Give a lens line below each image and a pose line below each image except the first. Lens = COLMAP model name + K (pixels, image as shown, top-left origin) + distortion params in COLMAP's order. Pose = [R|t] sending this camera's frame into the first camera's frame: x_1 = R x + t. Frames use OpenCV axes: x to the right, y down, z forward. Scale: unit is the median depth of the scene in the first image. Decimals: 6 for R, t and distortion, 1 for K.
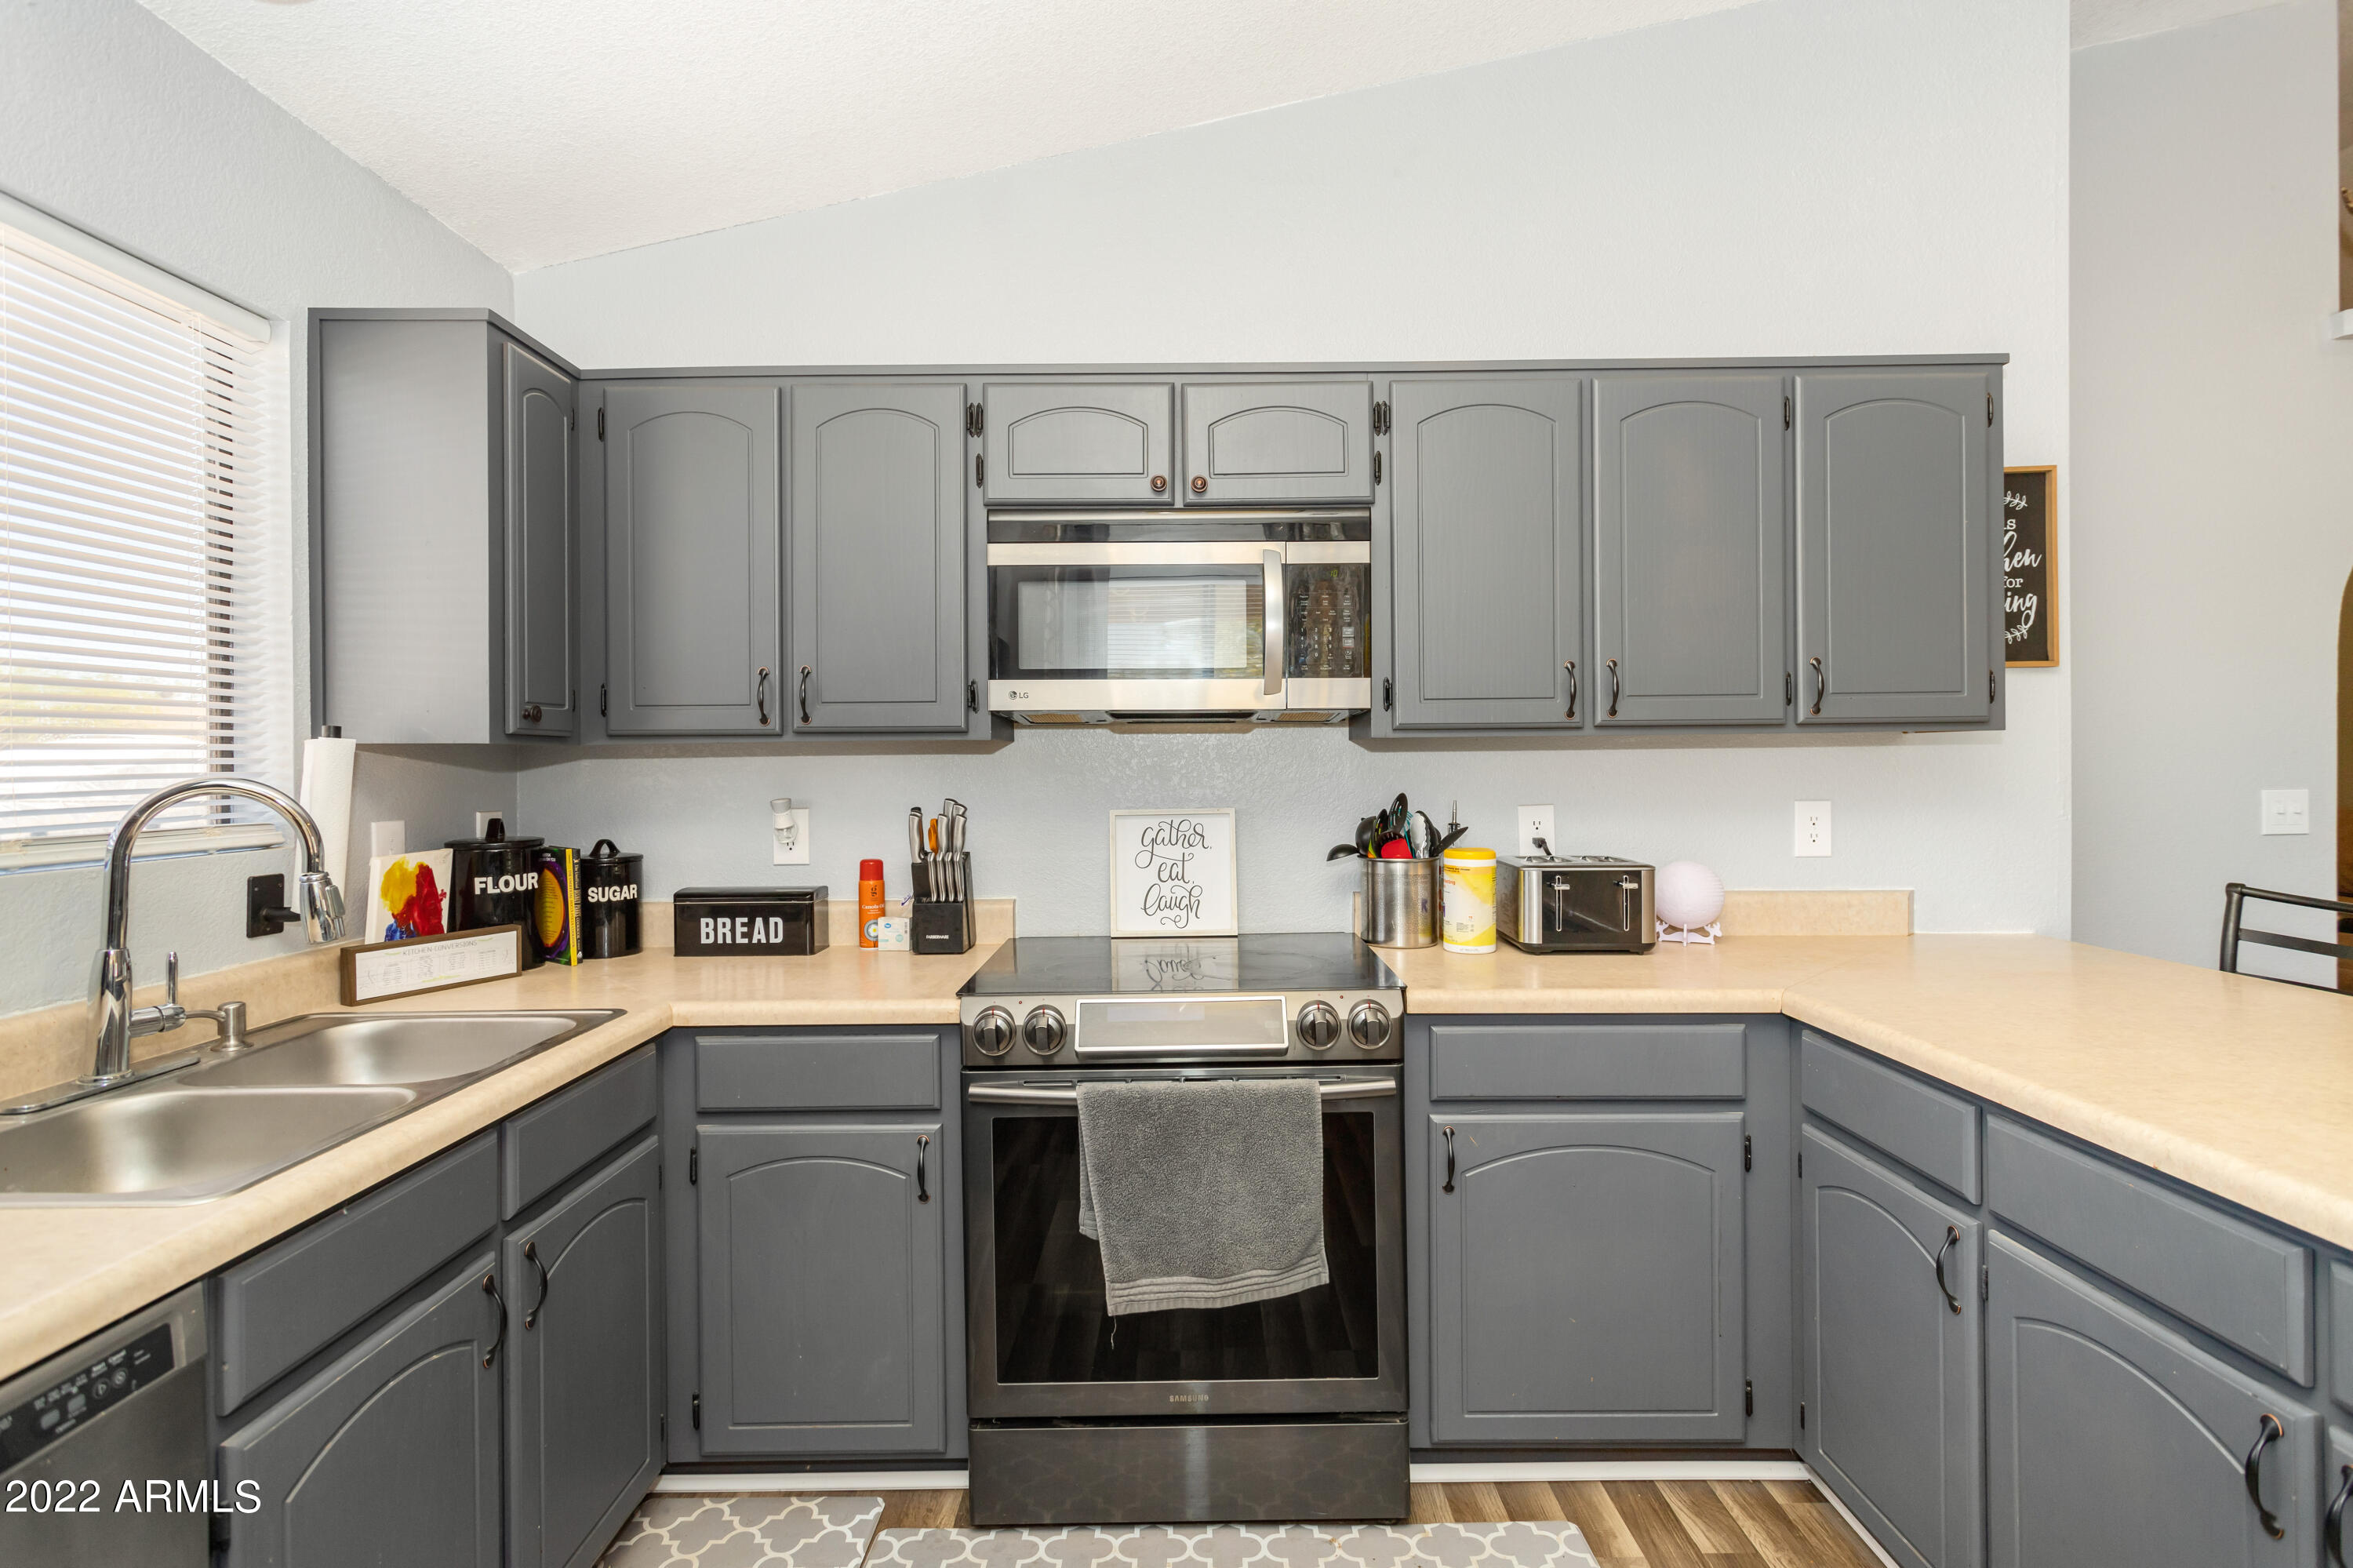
lens RADIAL K [[1132.1, 0, 1181.5], [0, 1132.1, 767.6], [0, 0, 1]] dist [-0.003926, 0.003321]
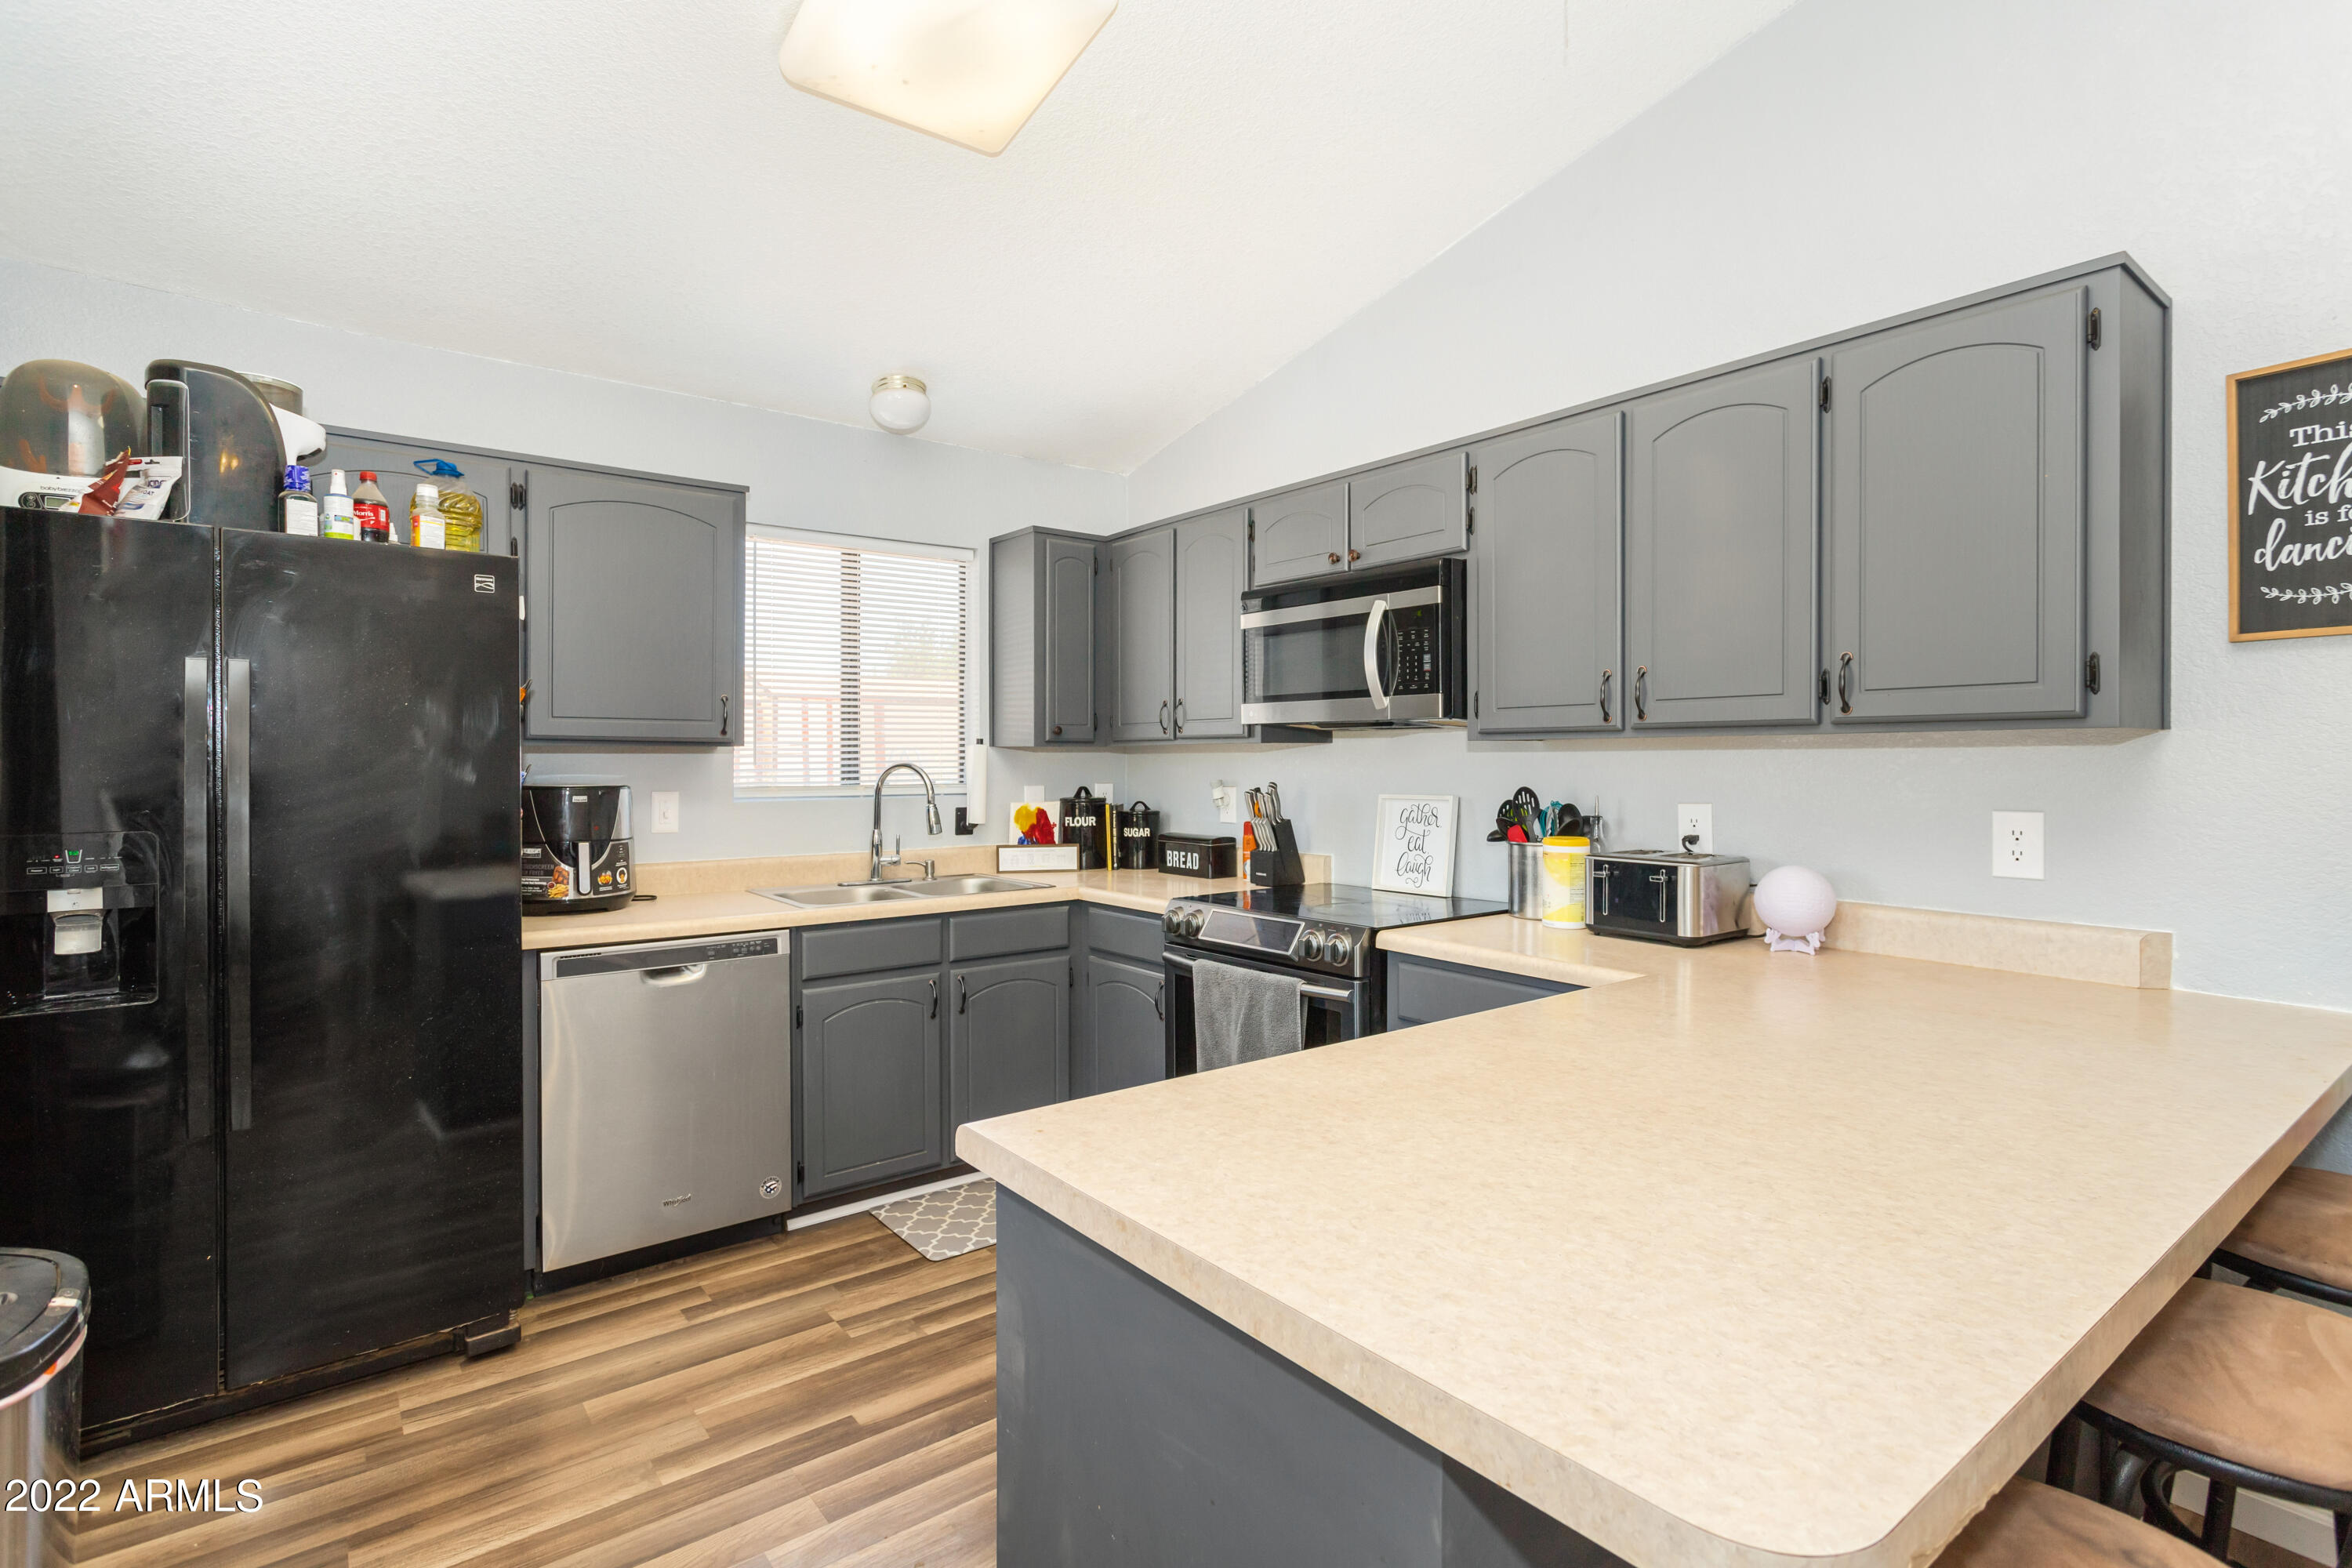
lens RADIAL K [[1131.6, 0, 1175.9], [0, 1131.6, 770.7], [0, 0, 1]] dist [-0.003926, 0.003321]
pose [[0.609070, 0.016654, -0.792942, 0.954271], [-0.009340, 0.999861, 0.013826, -0.007364], [0.793062, -0.001015, 0.609140, -0.003433]]
